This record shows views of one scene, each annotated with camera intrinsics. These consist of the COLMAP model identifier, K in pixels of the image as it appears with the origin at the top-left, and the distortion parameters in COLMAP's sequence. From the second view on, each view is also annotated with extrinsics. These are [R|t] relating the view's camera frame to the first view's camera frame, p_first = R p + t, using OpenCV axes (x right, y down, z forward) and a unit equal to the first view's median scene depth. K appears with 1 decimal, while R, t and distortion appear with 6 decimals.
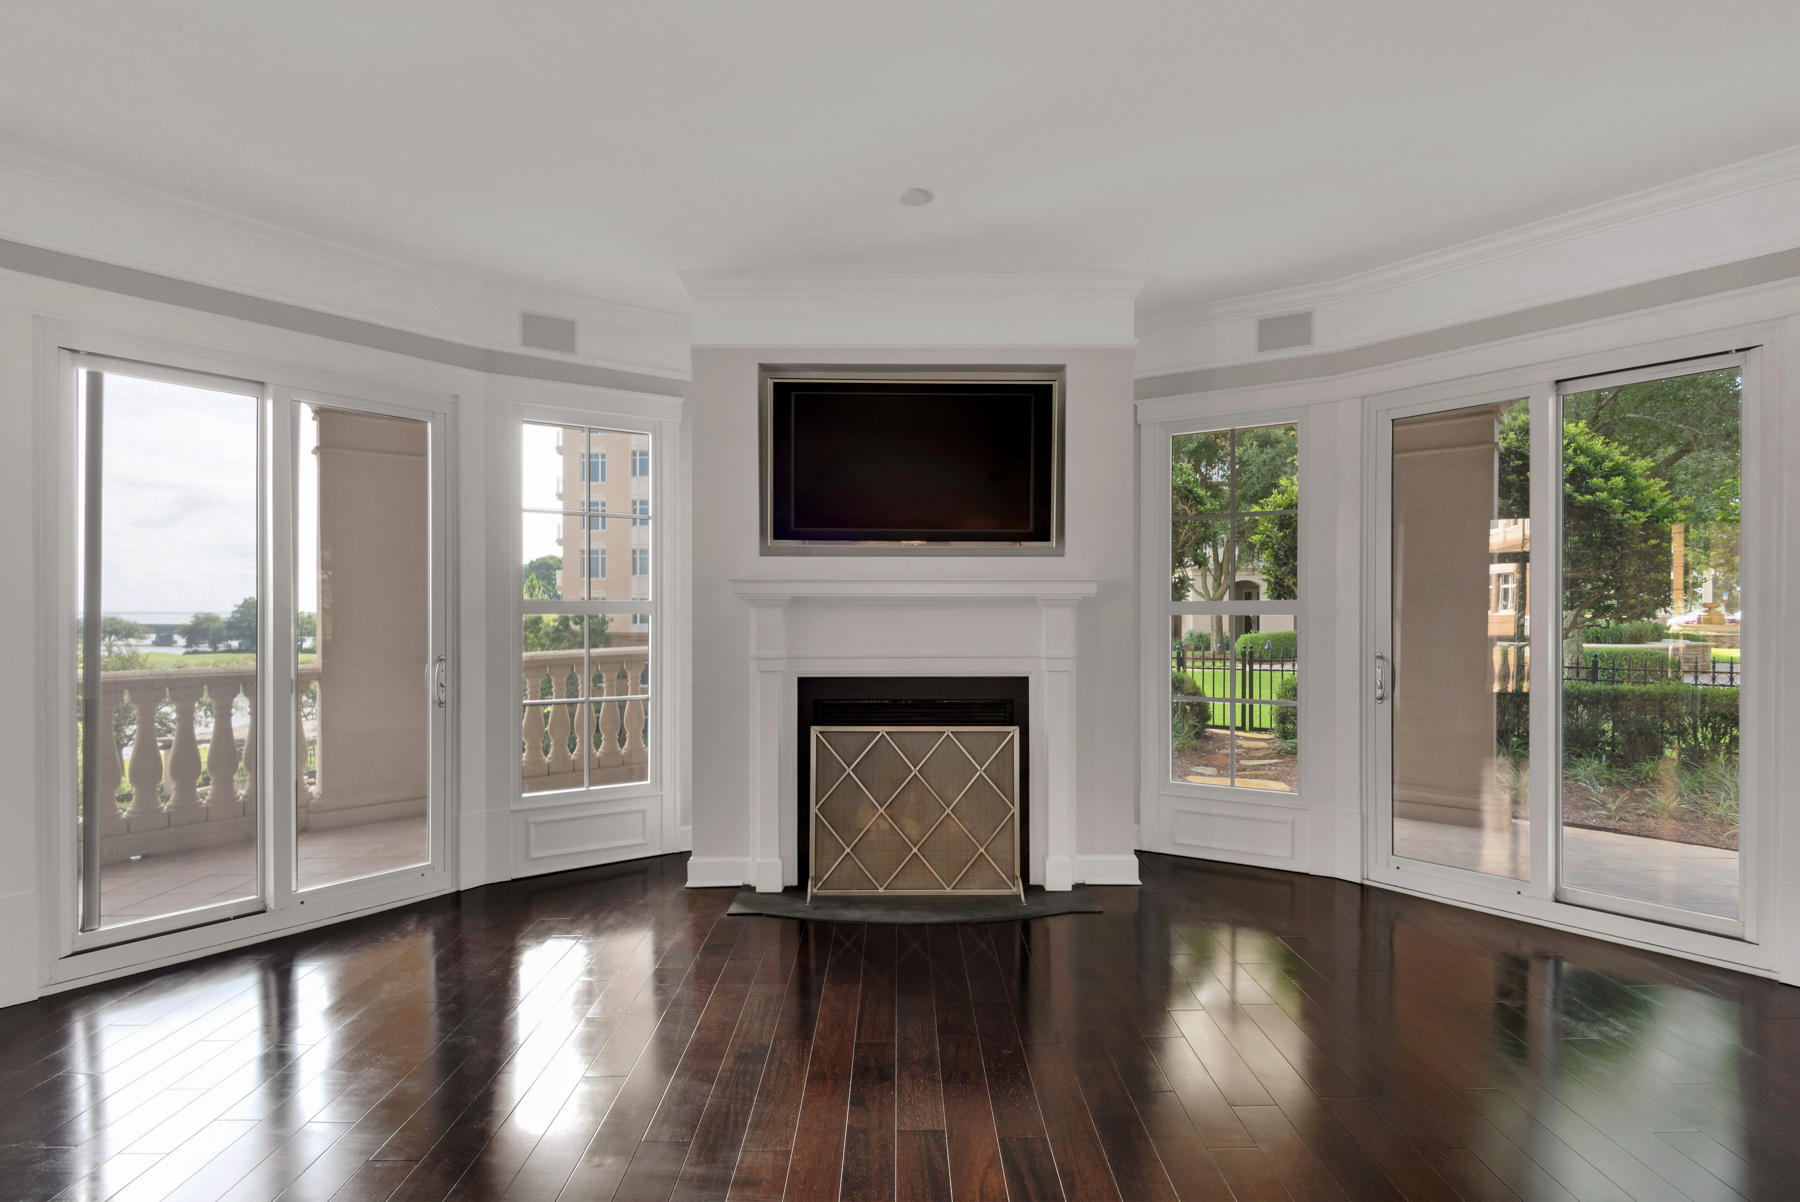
lens RADIAL K [[848.2, 0, 907.3], [0, 848.2, 611.8], [0, 0, 1]] dist [0.000250, -0.001479]
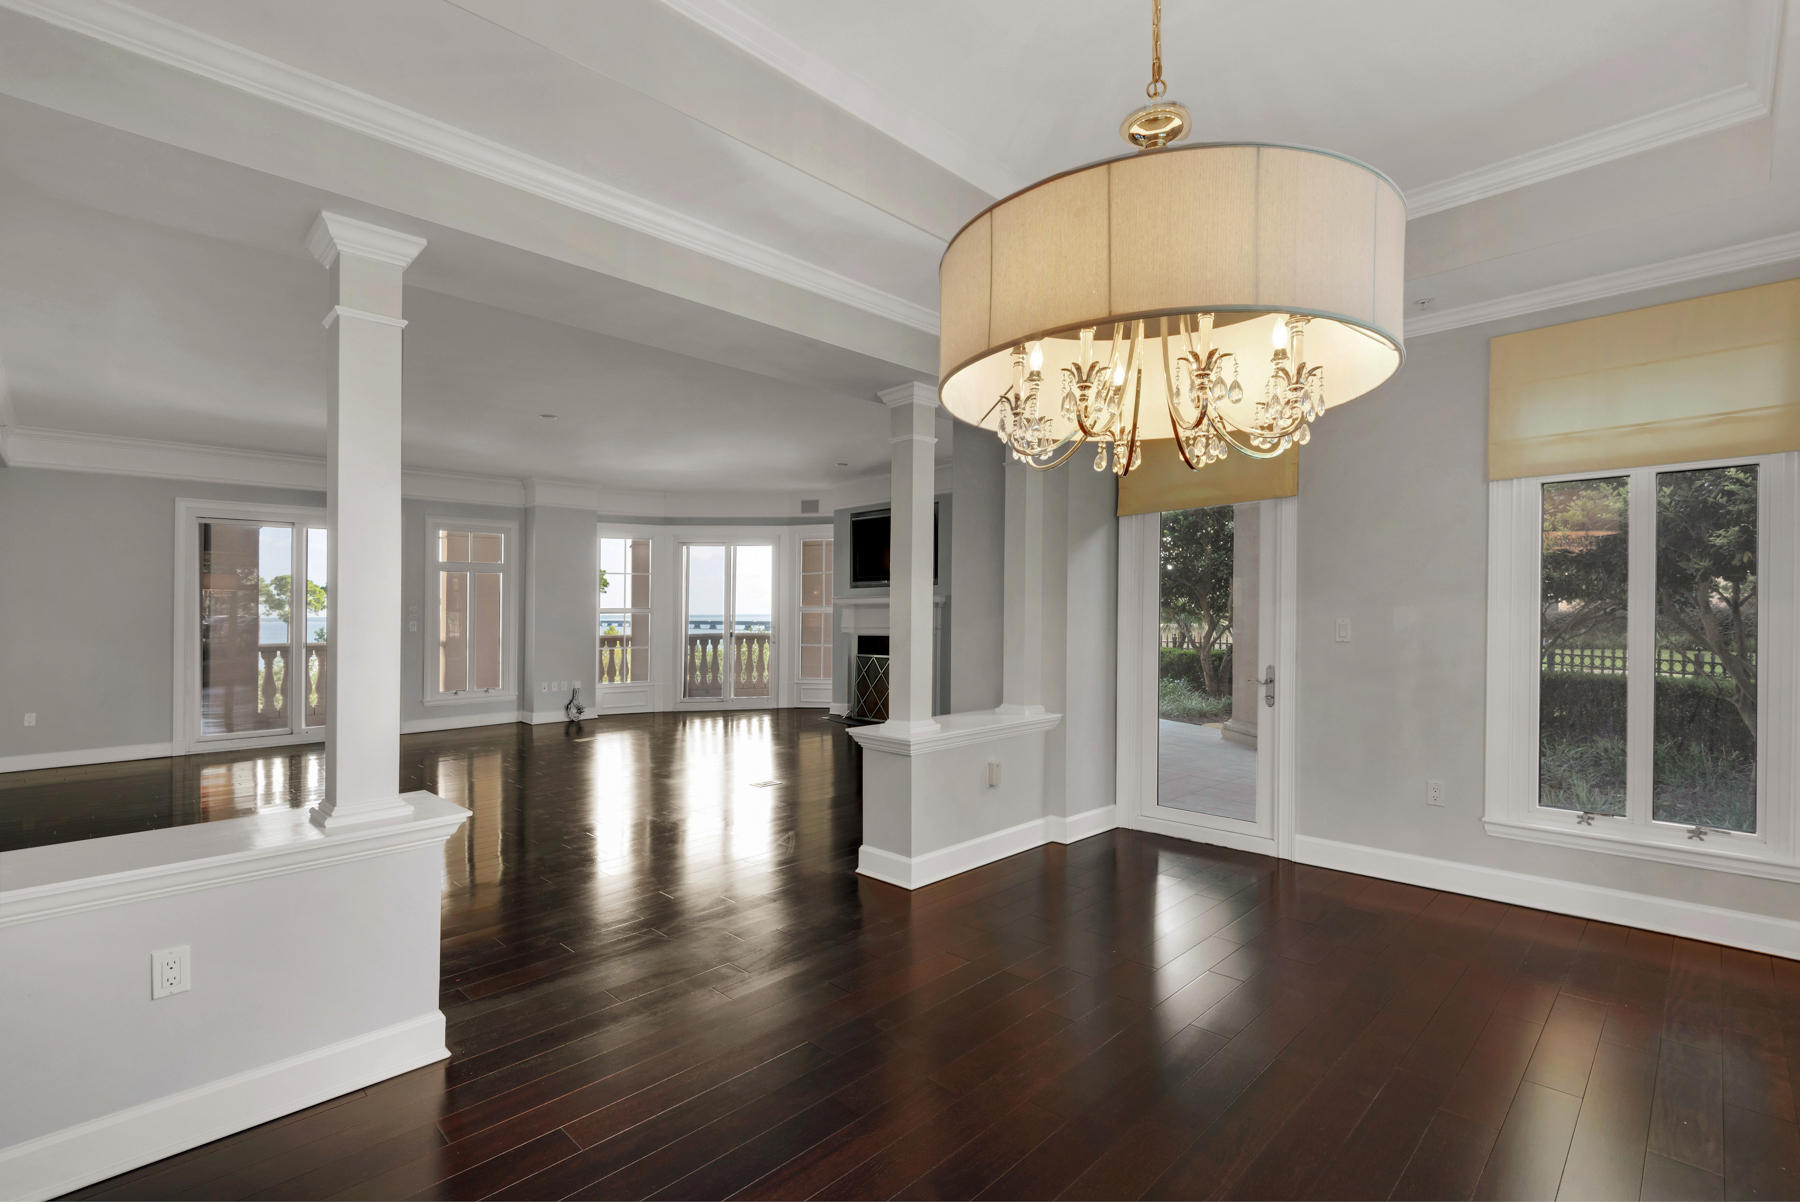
lens RADIAL K [[807.3, 0, 900.0], [0, 807.3, 601.0], [0, 0, 1]] dist [0.000021, -0.000195]
pose [[0.692616, -0.016501, -0.721118, 1.707618], [0.012334, 0.999863, -0.011033, 0.001729], [0.721201, -0.001252, 0.692725, -0.593673]]
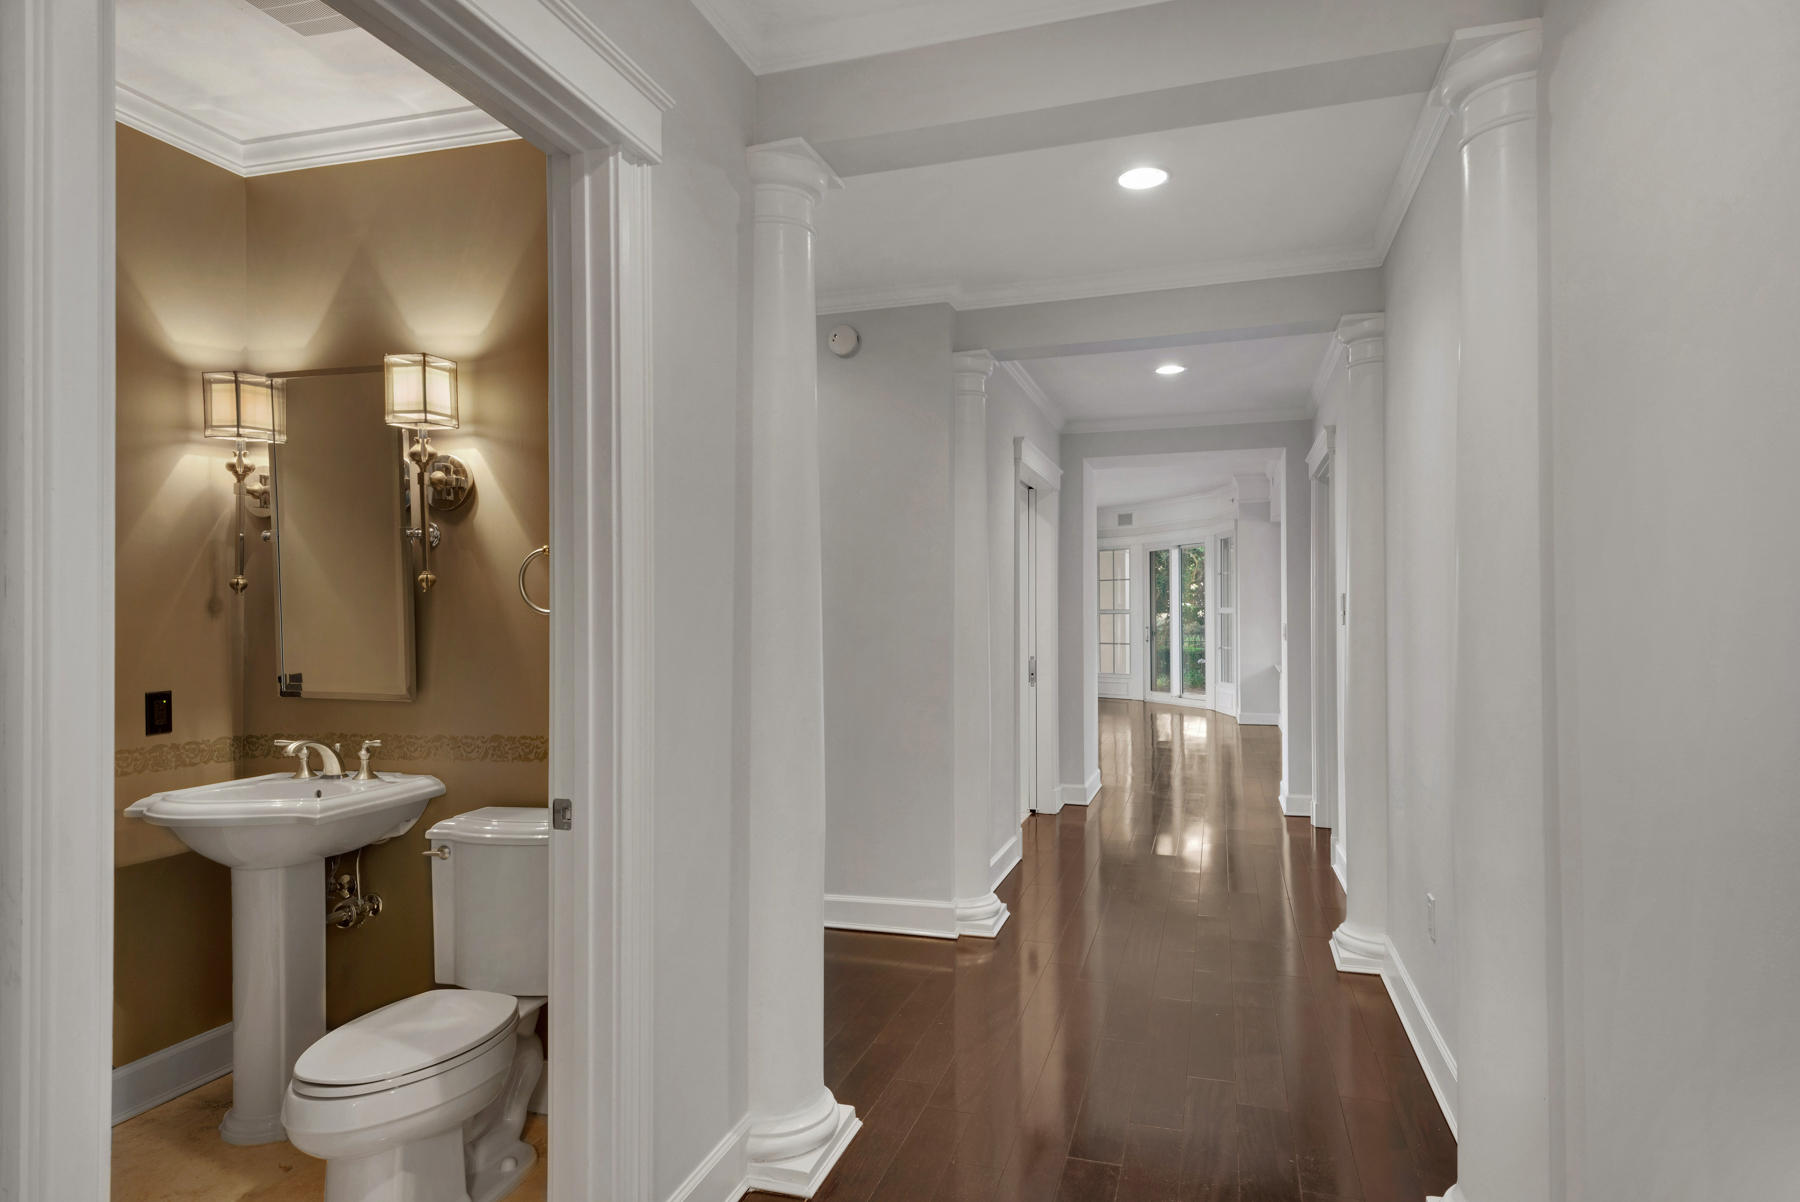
lens RADIAL K [[990.0, 0, 889.8], [0, 990.0, 609.6], [0, 0, 1]] dist [0.019307, -0.000956]
pose [[0.946196, -0.001546, -0.323591, 0.831574], [-0.000080, 0.999987, -0.005009, 0.005048], [0.323595, 0.004765, 0.946184, -2.701996]]
